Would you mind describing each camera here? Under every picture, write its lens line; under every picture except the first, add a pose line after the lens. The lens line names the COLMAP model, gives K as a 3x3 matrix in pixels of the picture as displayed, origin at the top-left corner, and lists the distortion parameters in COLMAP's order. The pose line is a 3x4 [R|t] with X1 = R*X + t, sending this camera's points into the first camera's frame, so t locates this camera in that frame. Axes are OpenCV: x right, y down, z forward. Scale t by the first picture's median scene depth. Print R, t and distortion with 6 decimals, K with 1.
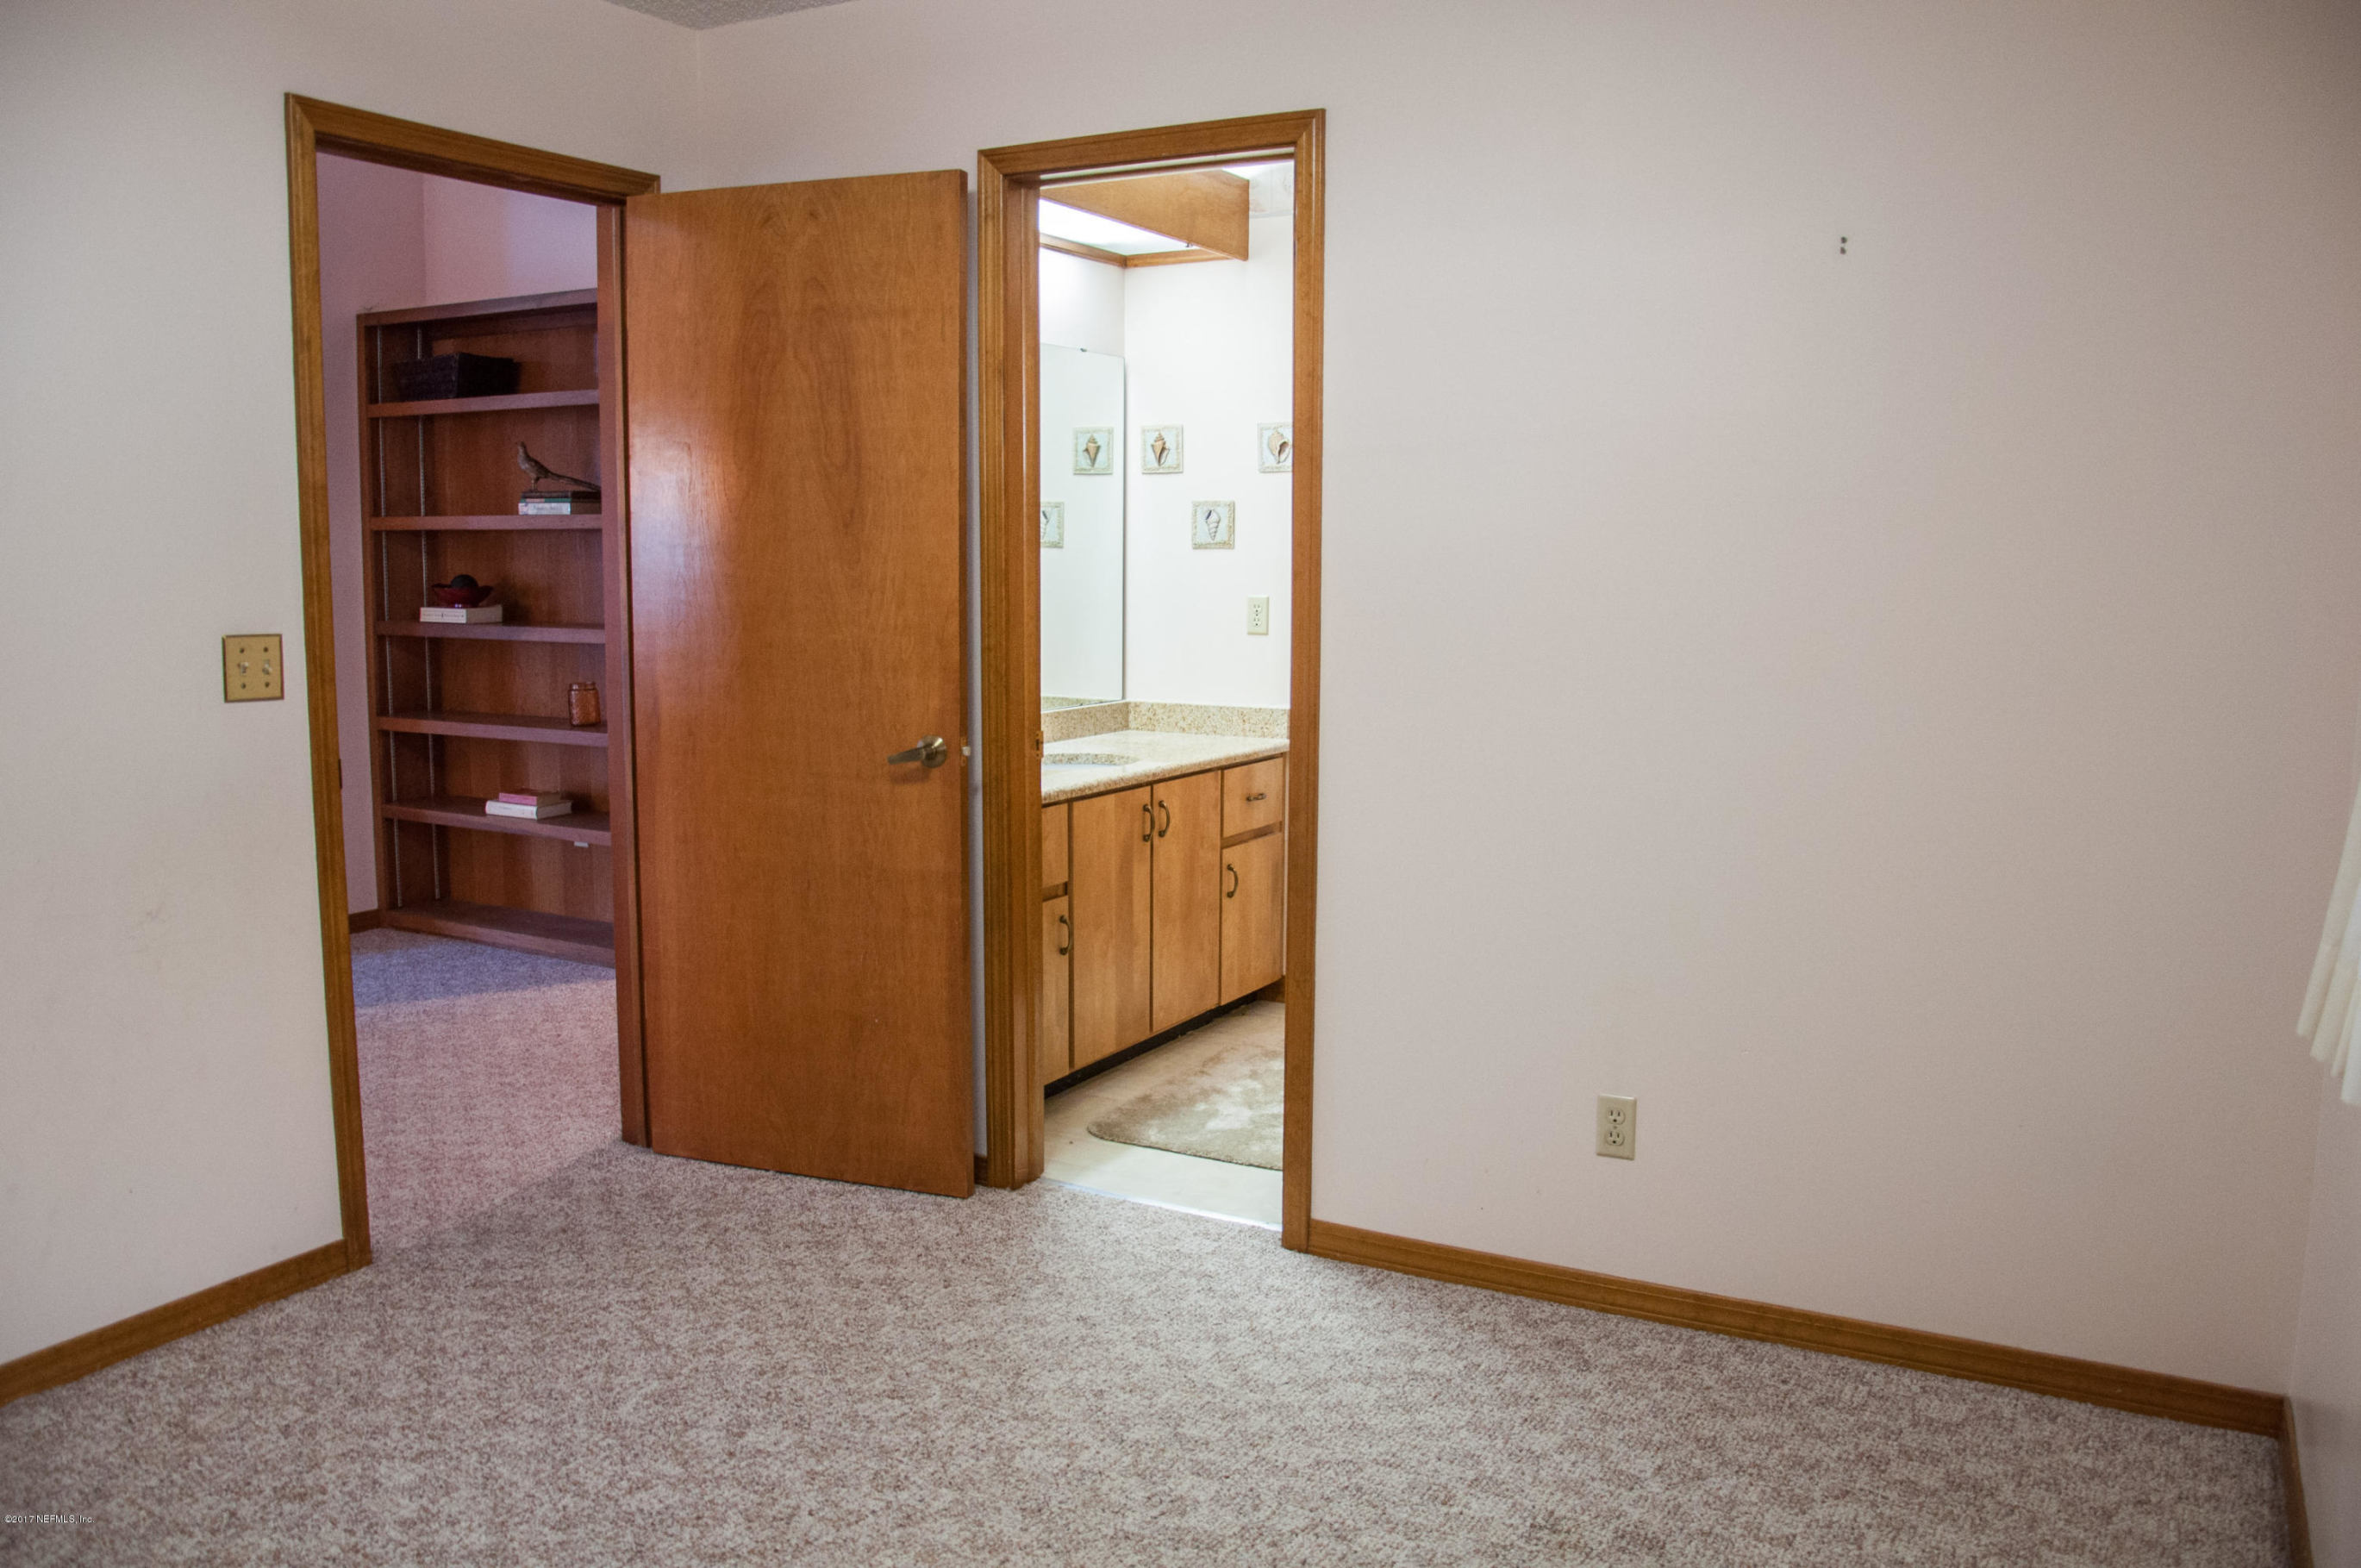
lens RADIAL K [[1858.1, 0, 1206.7], [0, 1858.1, 795.6], [0, 0, 1]] dist [-0.003998, 0.009897]
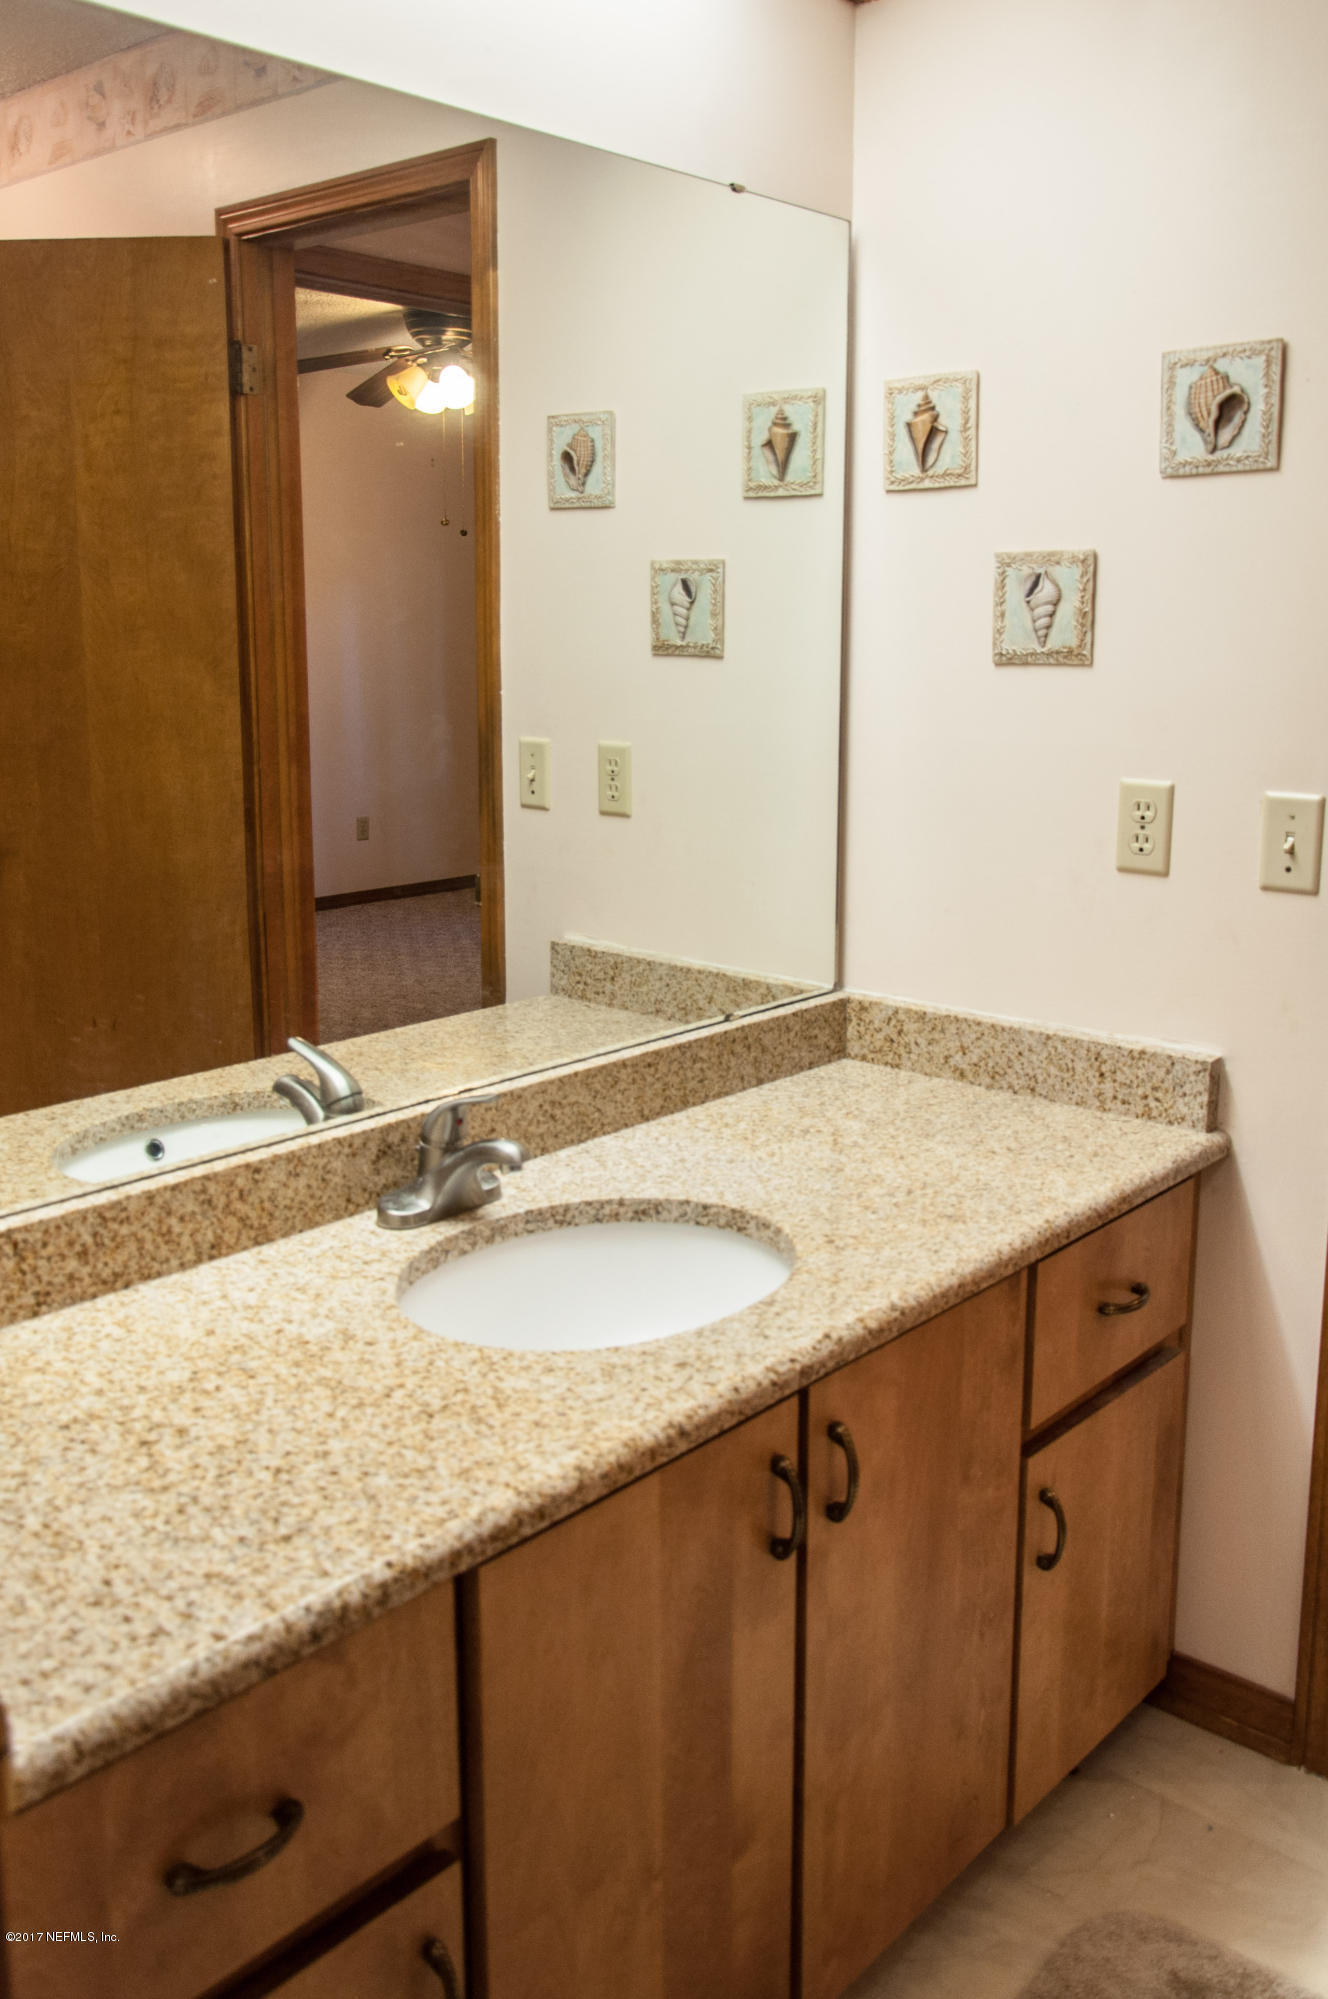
lens RADIAL K [[1740.7, 0, 702.0], [0, 1740.7, 945.8], [0, 0, 1]] dist [0.002506, 0.003978]
pose [[0.976265, 0.035626, -0.213627, 0.014799], [-0.024533, 0.998220, 0.054354, -0.088454], [0.215183, -0.047823, 0.975402, 0.590437]]
